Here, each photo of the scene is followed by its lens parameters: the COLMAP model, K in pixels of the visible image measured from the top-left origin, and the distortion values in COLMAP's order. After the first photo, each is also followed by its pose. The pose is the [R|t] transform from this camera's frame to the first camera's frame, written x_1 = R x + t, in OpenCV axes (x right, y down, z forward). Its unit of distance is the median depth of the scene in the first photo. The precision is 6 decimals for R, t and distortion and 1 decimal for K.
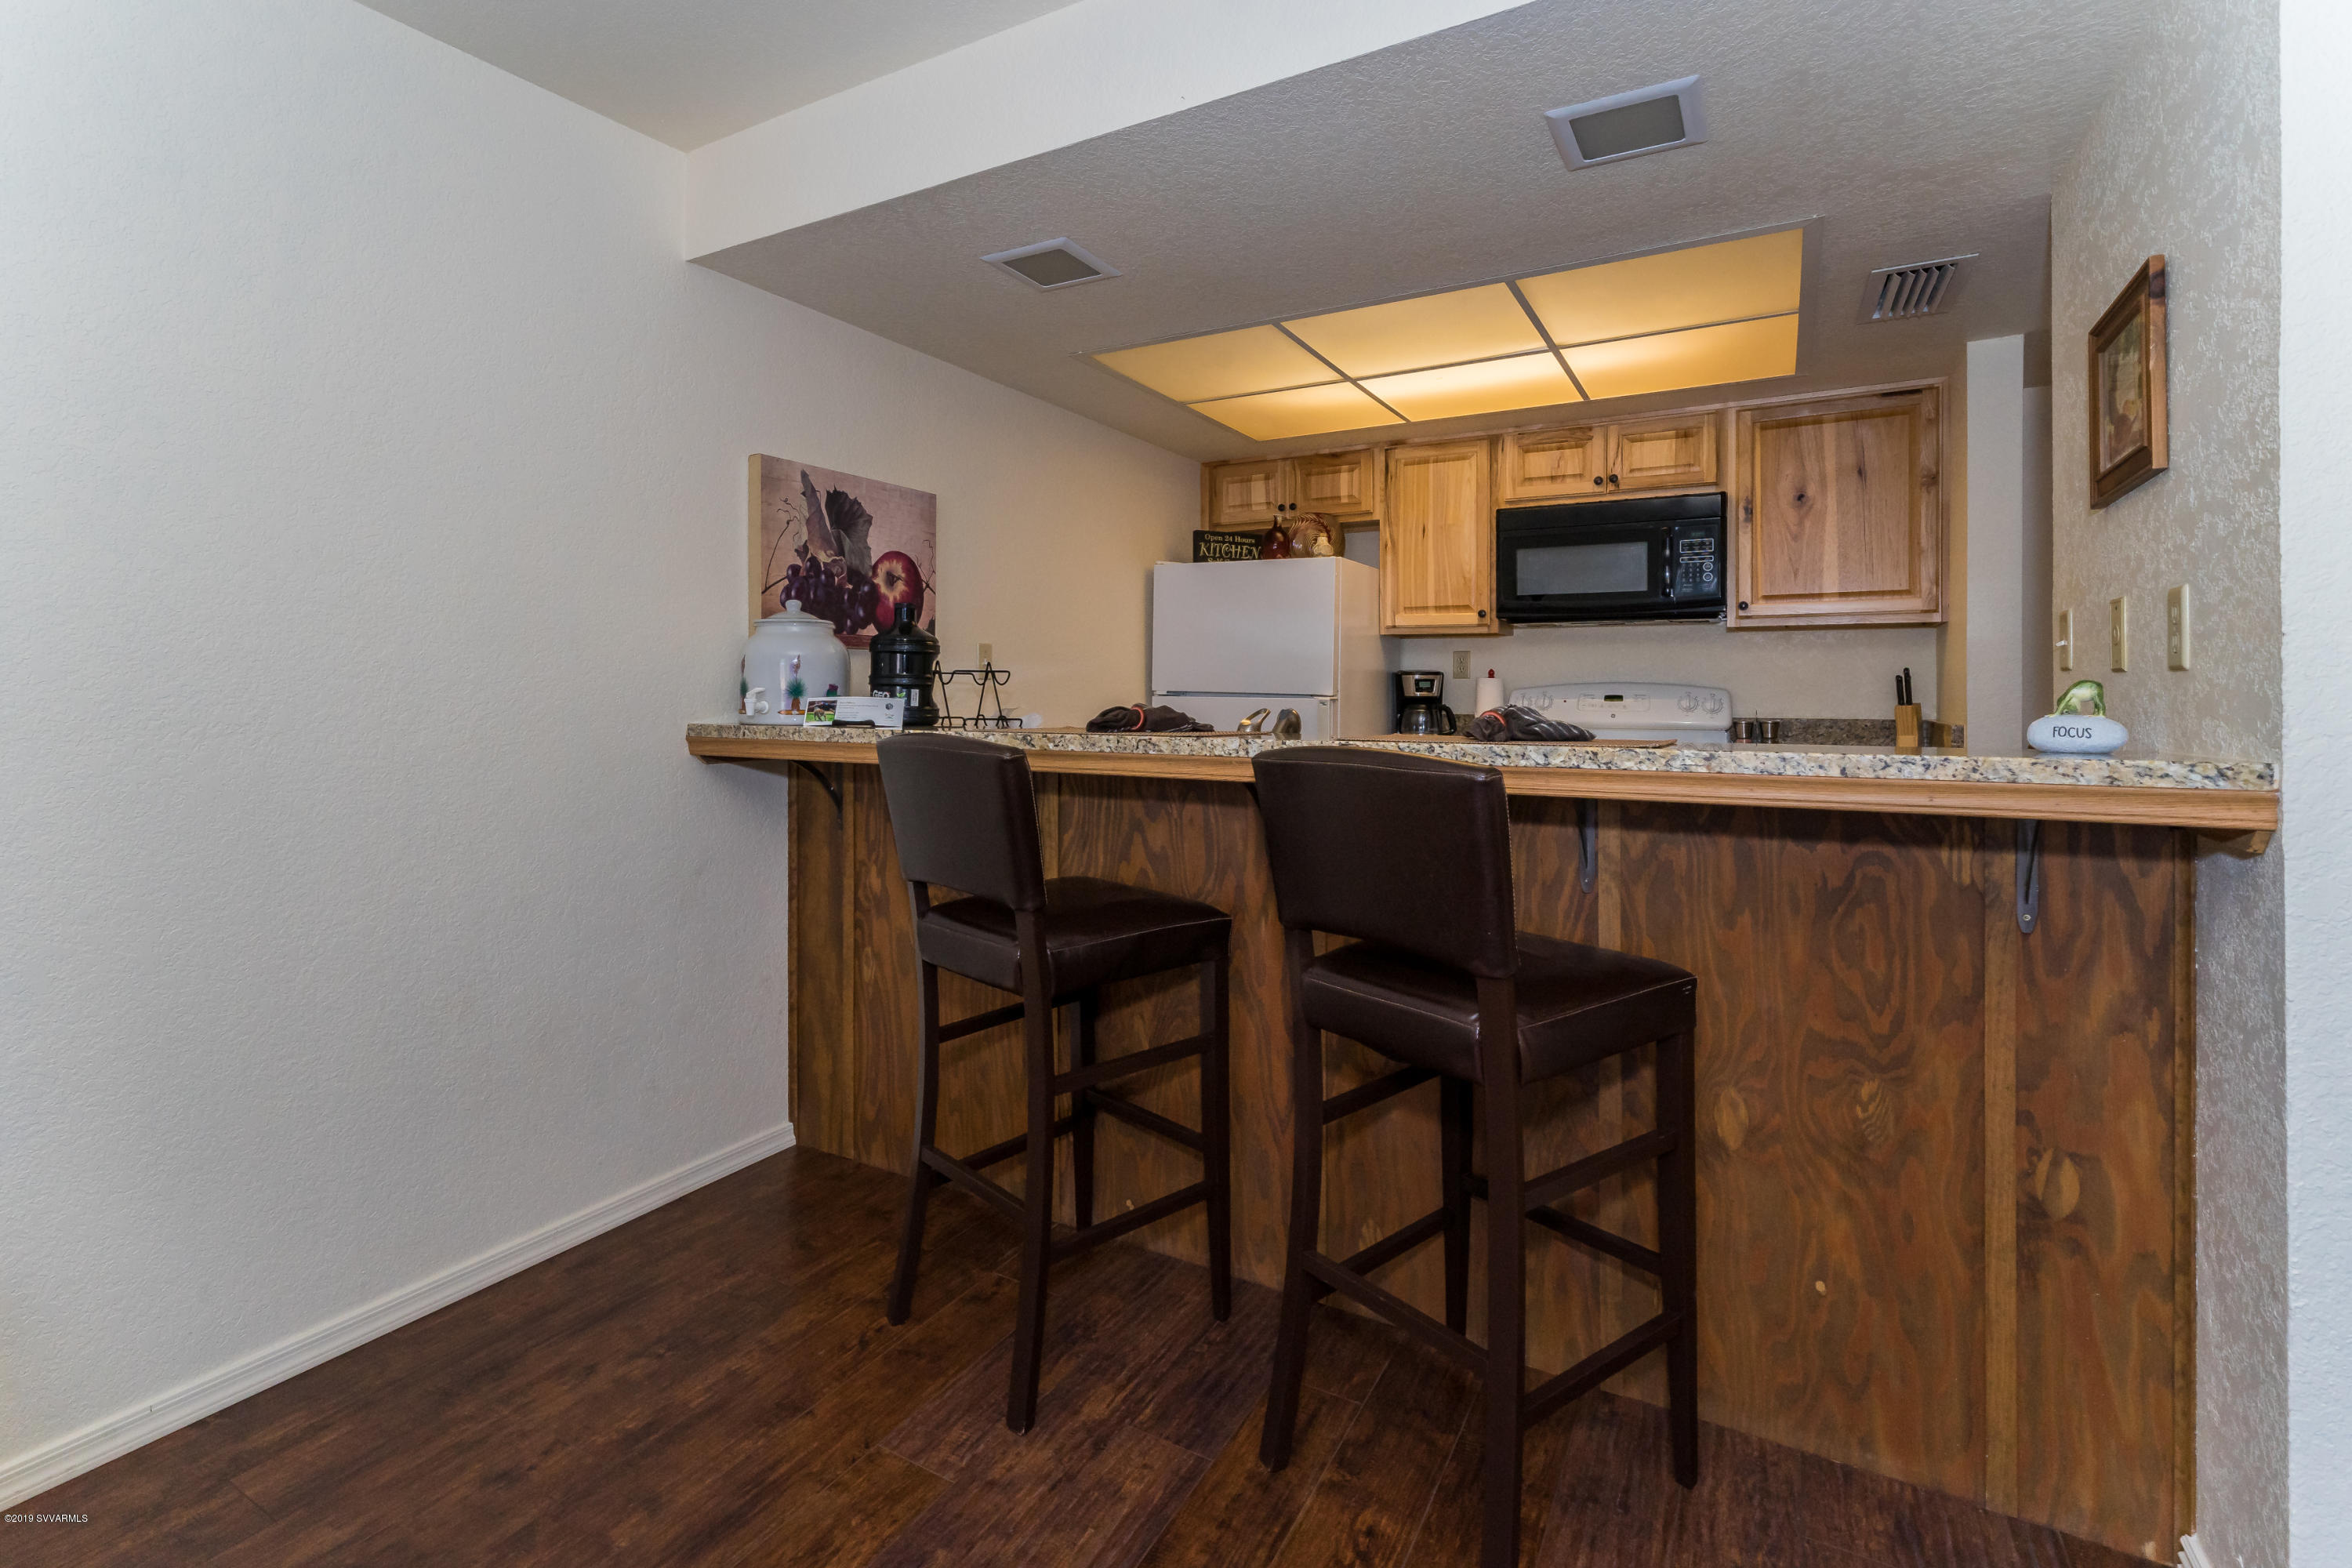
lens RADIAL K [[1056.1, 0, 1180.1], [0, 1056.1, 681.3], [0, 0, 1]] dist [-0.004000, -0.000473]
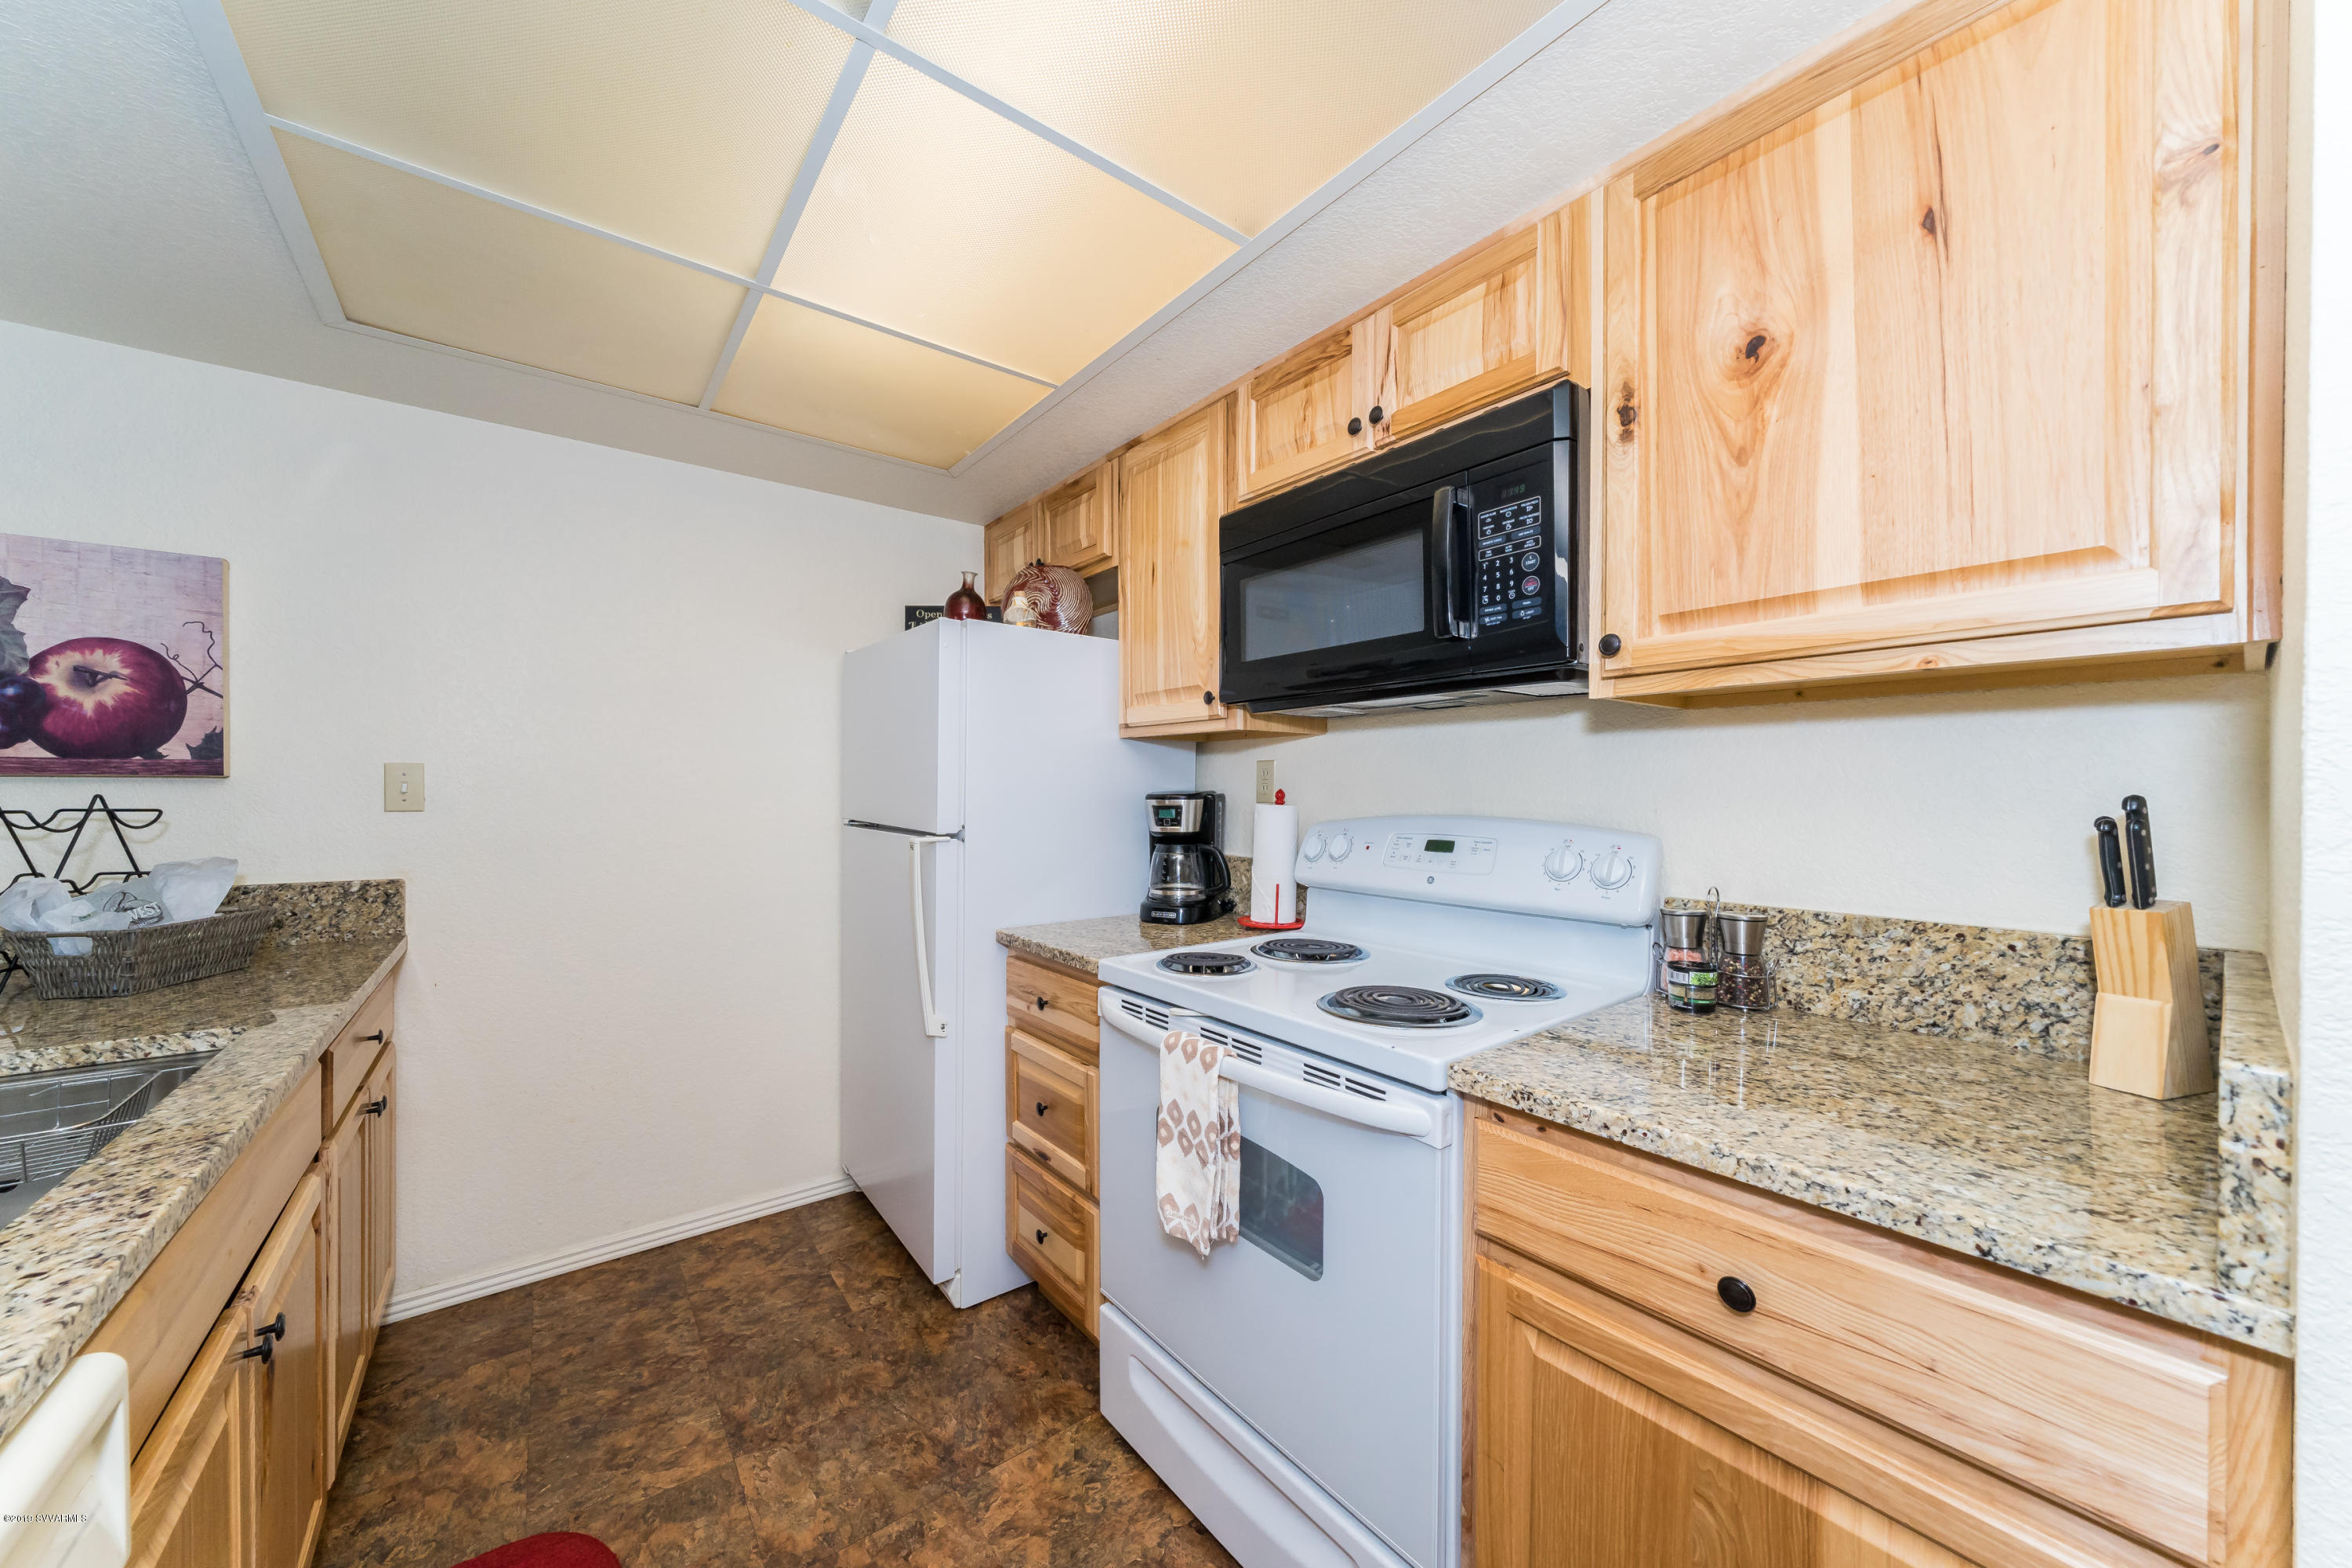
lens RADIAL K [[827.3, 0, 1188.7], [0, 827.3, 793.6], [0, 0, 1]] dist [-0.000889, -0.000115]
pose [[0.921245, -0.001068, -0.388981, 0.510892], [0.004227, 0.999965, 0.007265, -0.015900], [0.388959, -0.008337, 0.921217, 0.636660]]
